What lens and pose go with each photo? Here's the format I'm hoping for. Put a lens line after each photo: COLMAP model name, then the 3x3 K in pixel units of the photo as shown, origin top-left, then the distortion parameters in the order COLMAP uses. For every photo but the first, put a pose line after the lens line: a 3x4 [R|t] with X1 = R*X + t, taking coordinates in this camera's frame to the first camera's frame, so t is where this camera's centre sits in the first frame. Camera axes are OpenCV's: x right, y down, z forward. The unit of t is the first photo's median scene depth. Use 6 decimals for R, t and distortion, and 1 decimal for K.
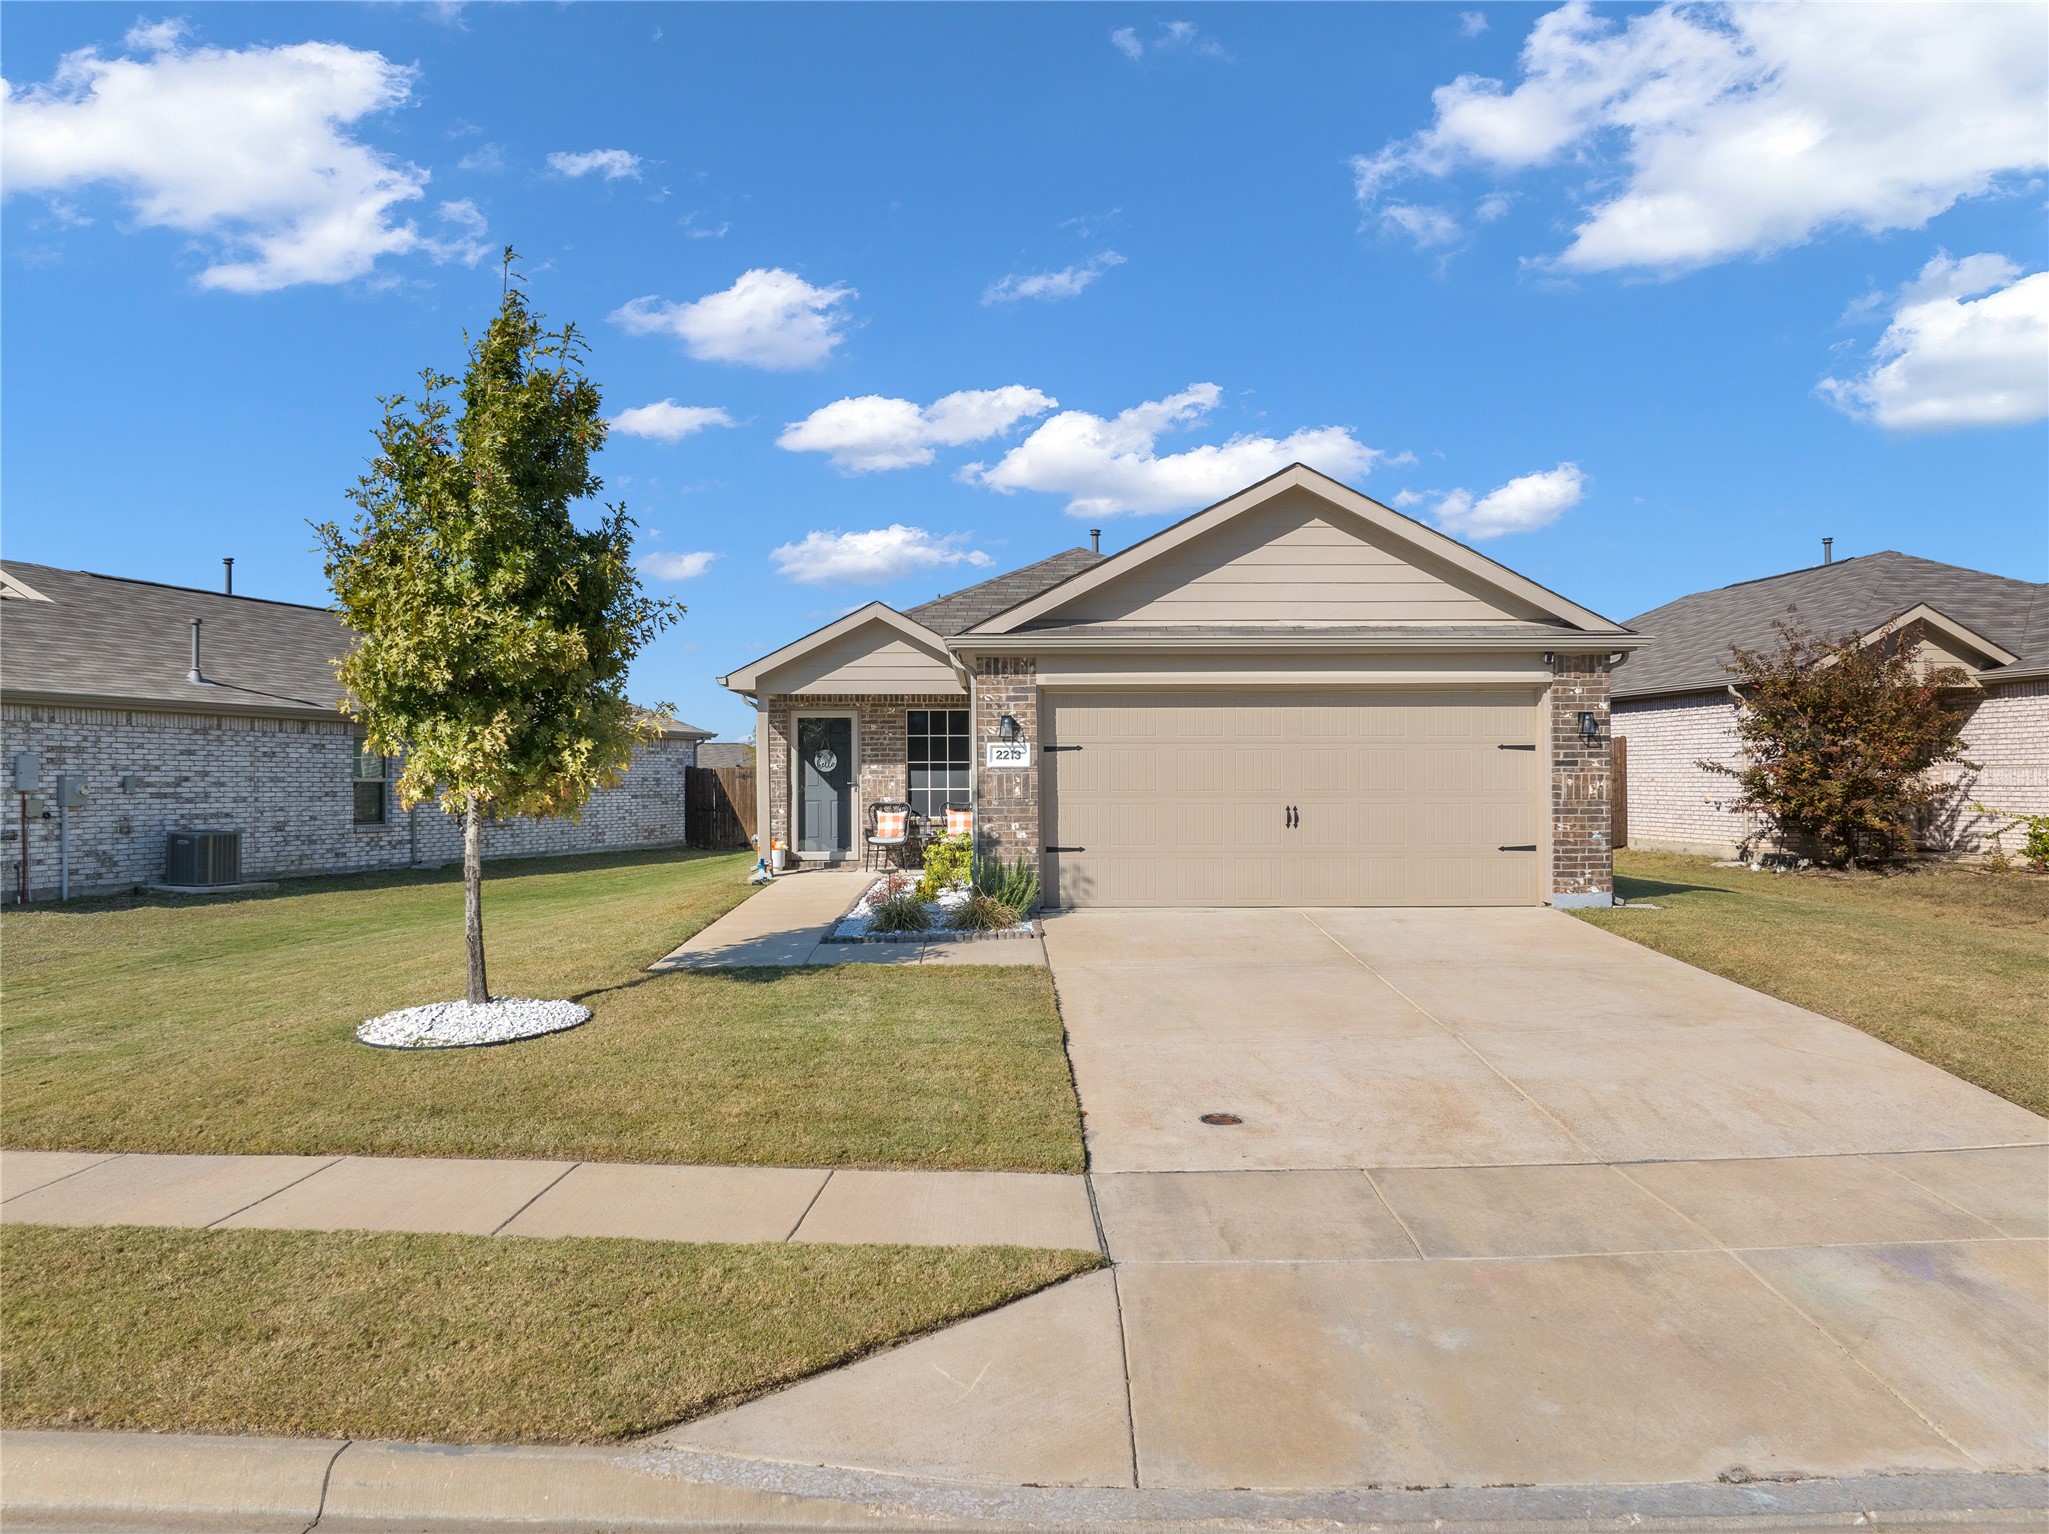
lens RADIAL K [[1425.7, 0, 1024.5], [0, 1425.7, 767.0], [0, 0, 1]] dist [-0.047902, 0.016617]
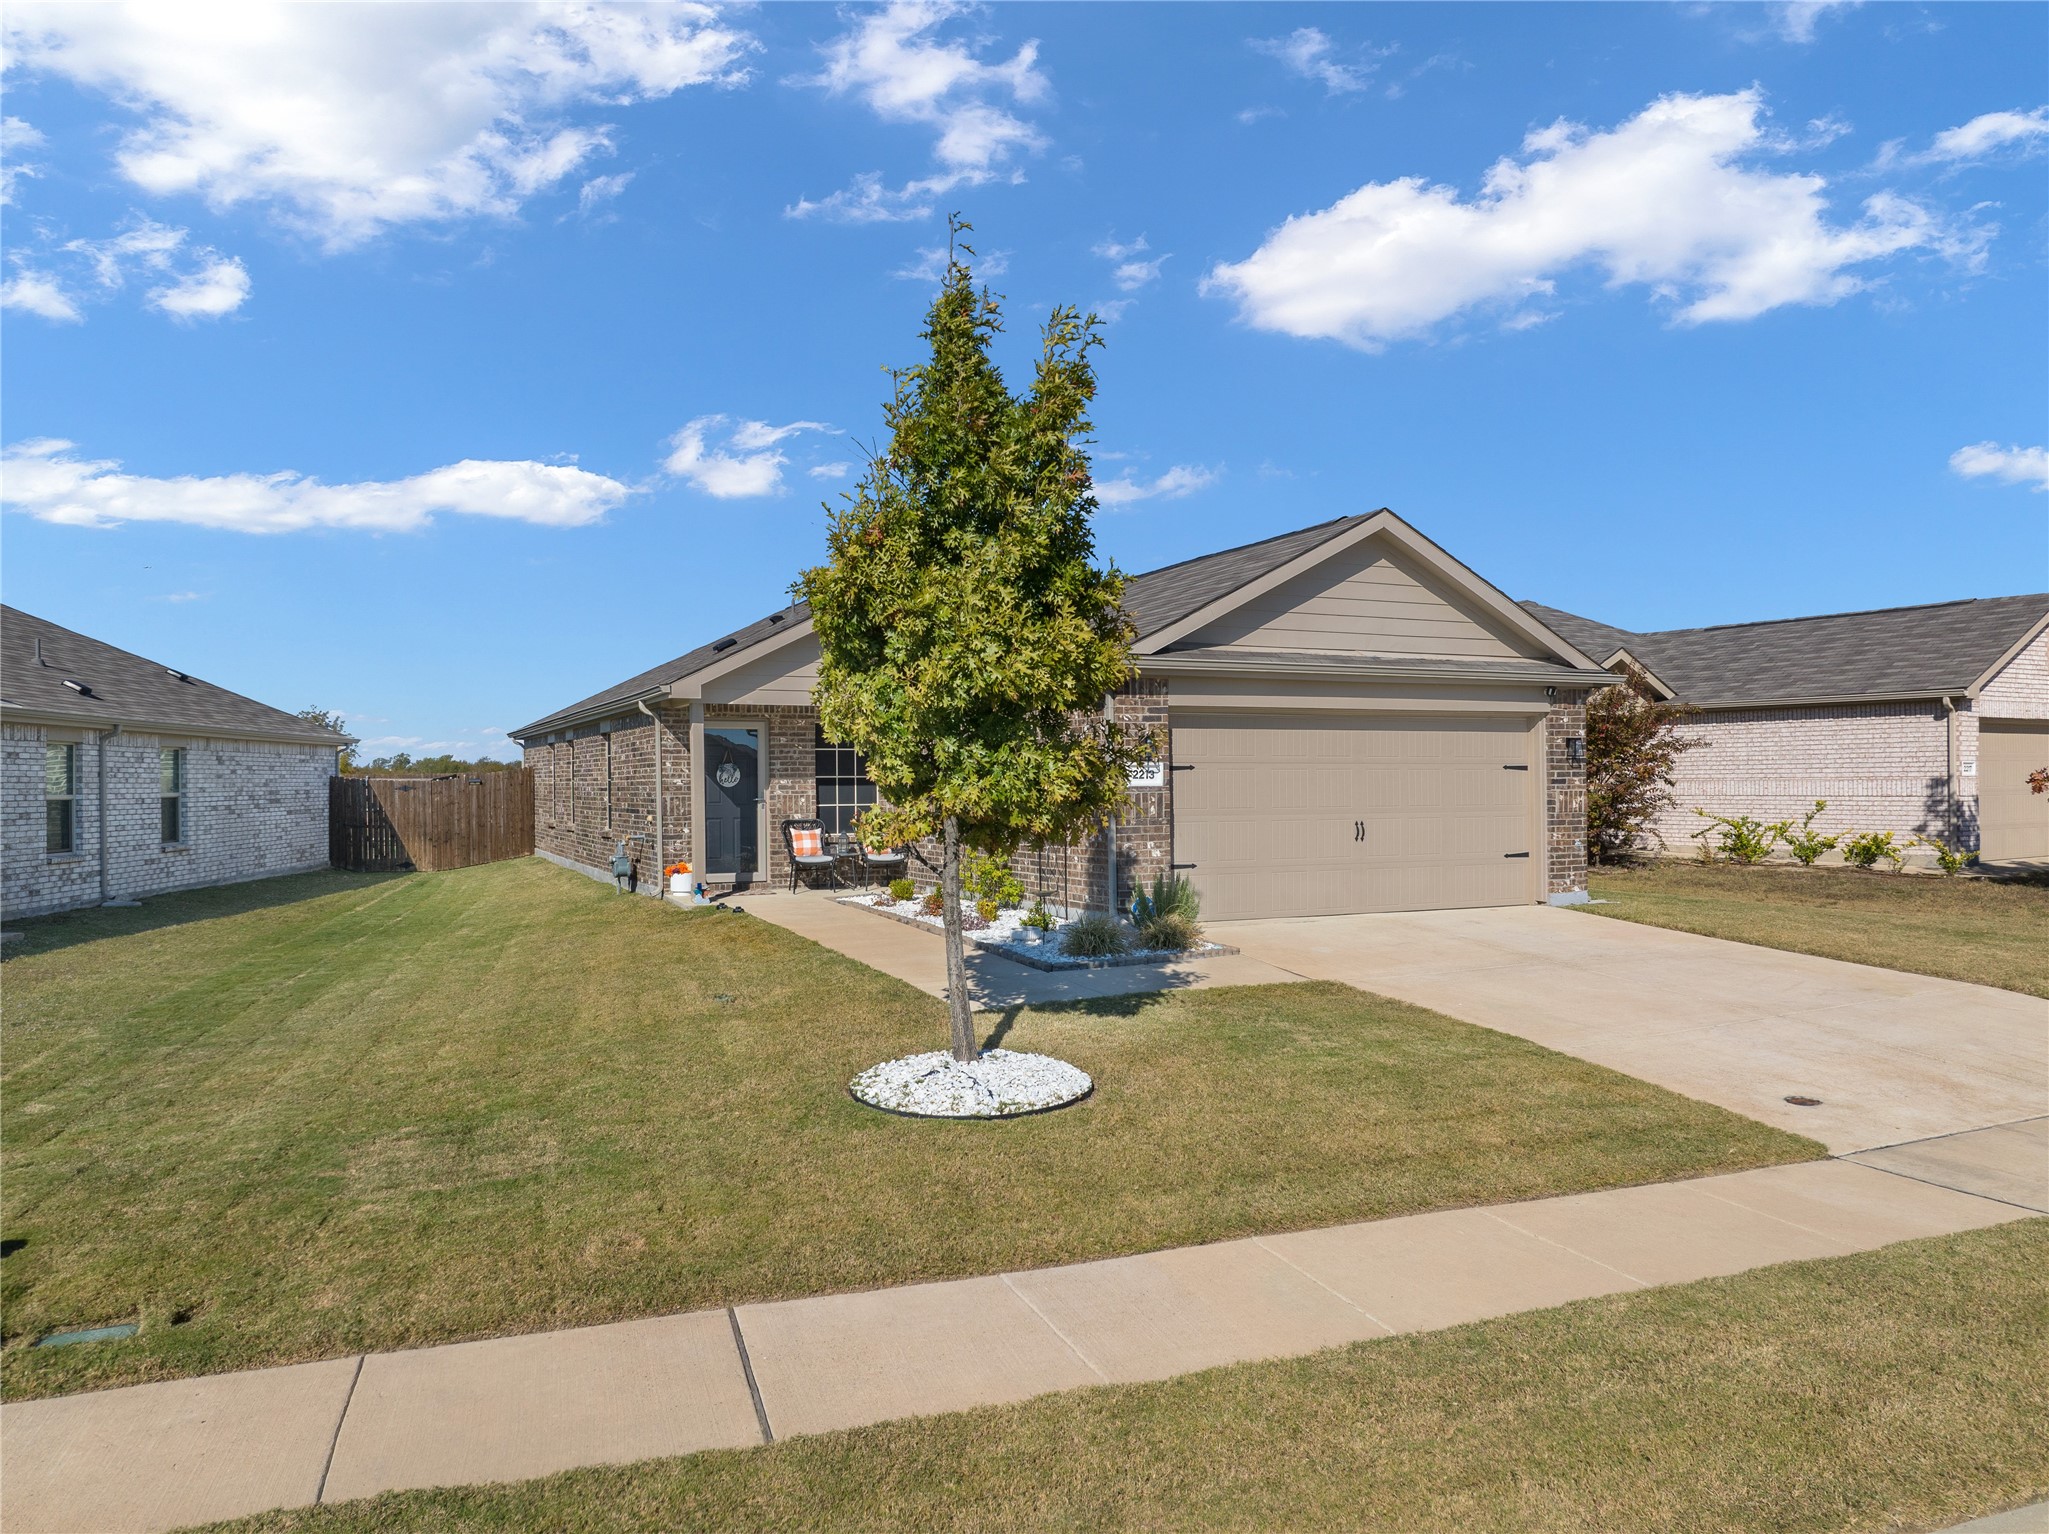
lens RADIAL K [[1425.7, 0, 1024.5], [0, 1425.7, 767.0], [0, 0, 1]] dist [-0.047902, 0.016617]
pose [[0.916003, 0.002520, 0.401165, -0.480282], [-0.001308, 0.999994, -0.003295, -0.010021], [-0.401170, 0.002493, 0.916000, 0.103809]]
